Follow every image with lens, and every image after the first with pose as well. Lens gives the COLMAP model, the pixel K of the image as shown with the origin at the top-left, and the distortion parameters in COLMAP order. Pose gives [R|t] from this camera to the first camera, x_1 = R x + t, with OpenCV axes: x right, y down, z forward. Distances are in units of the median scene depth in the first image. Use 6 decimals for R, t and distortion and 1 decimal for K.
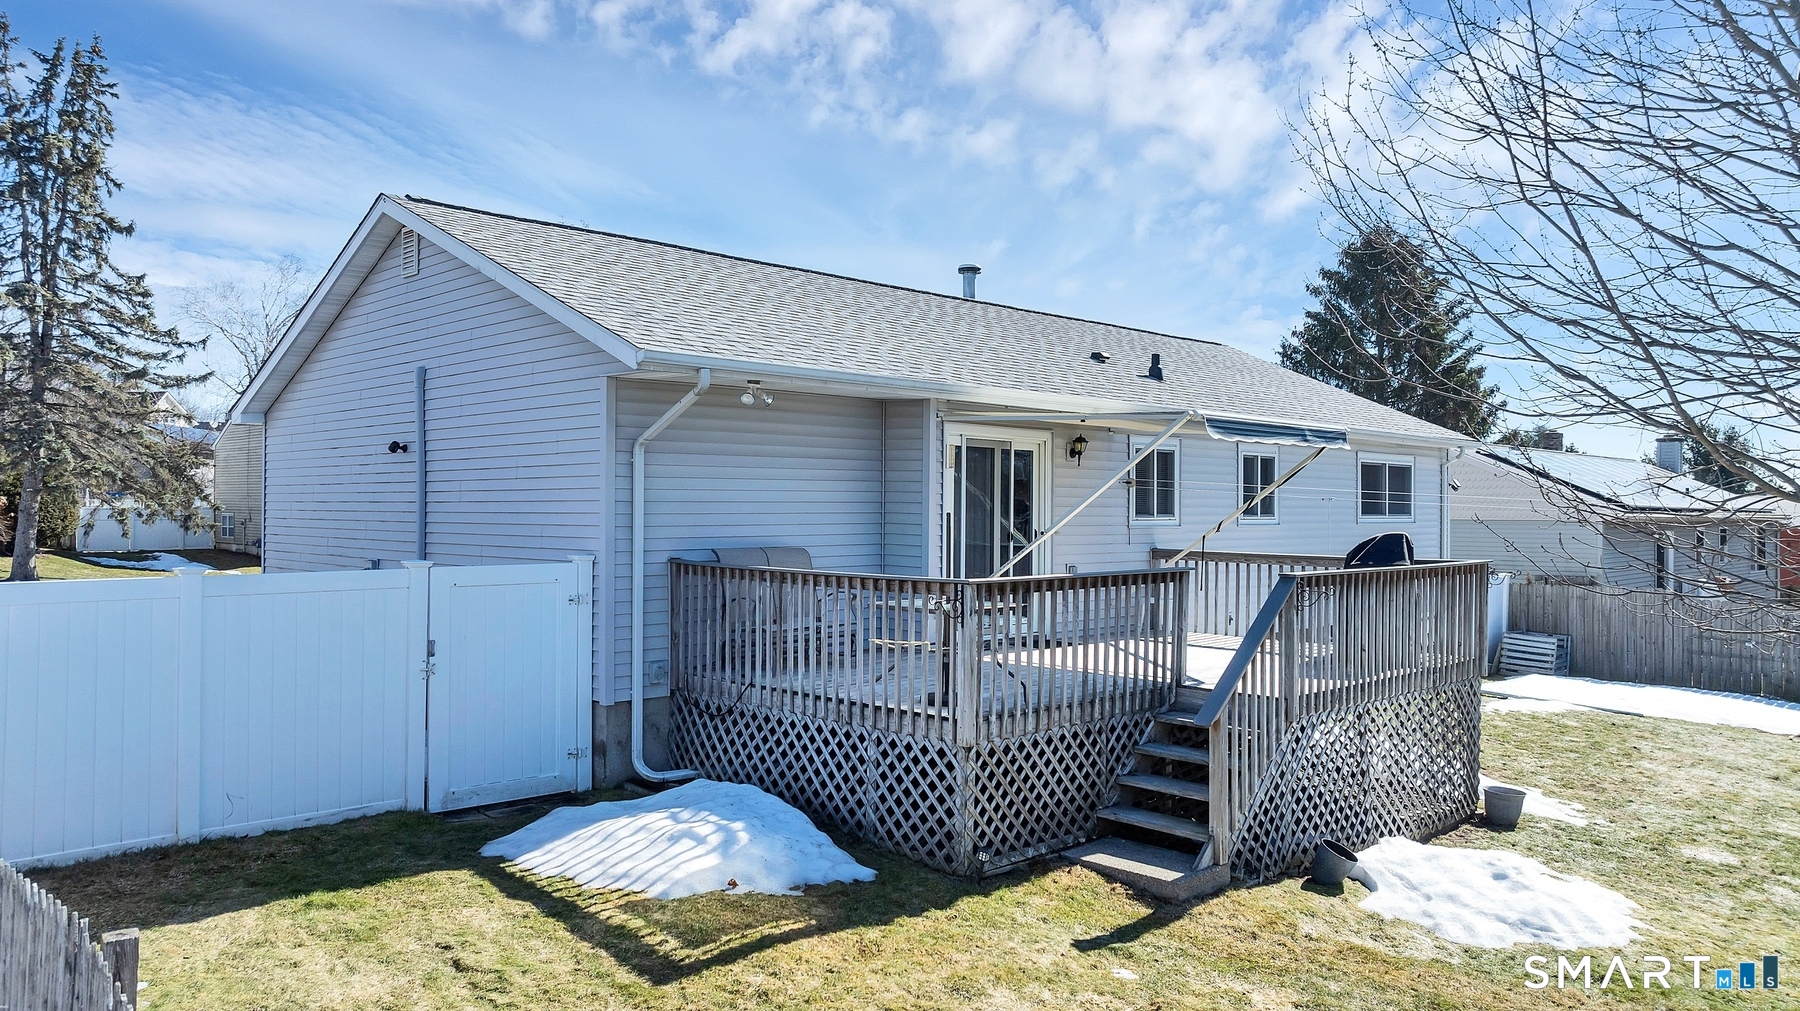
lens RADIAL K [[1264.1, 0, 900.0], [0, 1264.1, 505.5], [0, 0, 1]] dist [-0.015801, 0.000214]
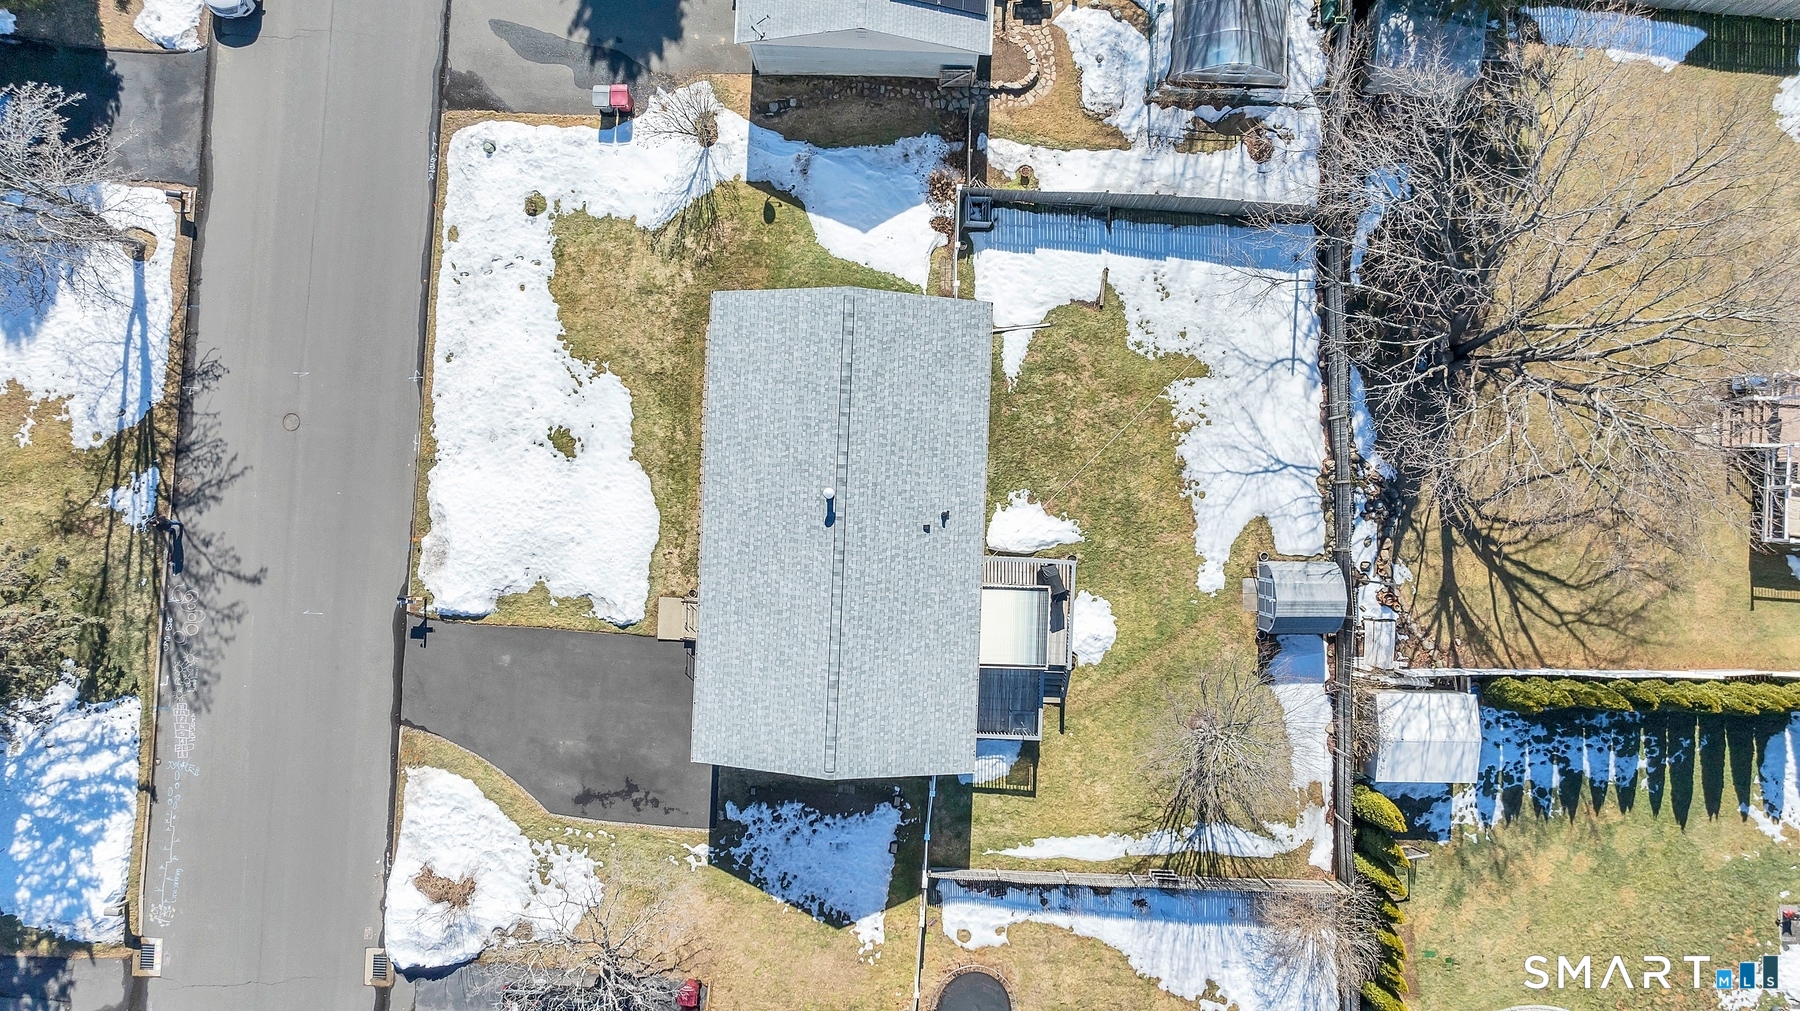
lens RADIAL K [[1264.1, 0, 900.0], [0, 1264.1, 505.5], [0, 0, 1]] dist [-0.015801, 0.000214]
pose [[0.733179, -0.680029, -0.003018, 0.322386], [0.011600, 0.008069, 0.999900, -5.616476], [-0.679937, -0.733141, 0.013804, 2.180321]]
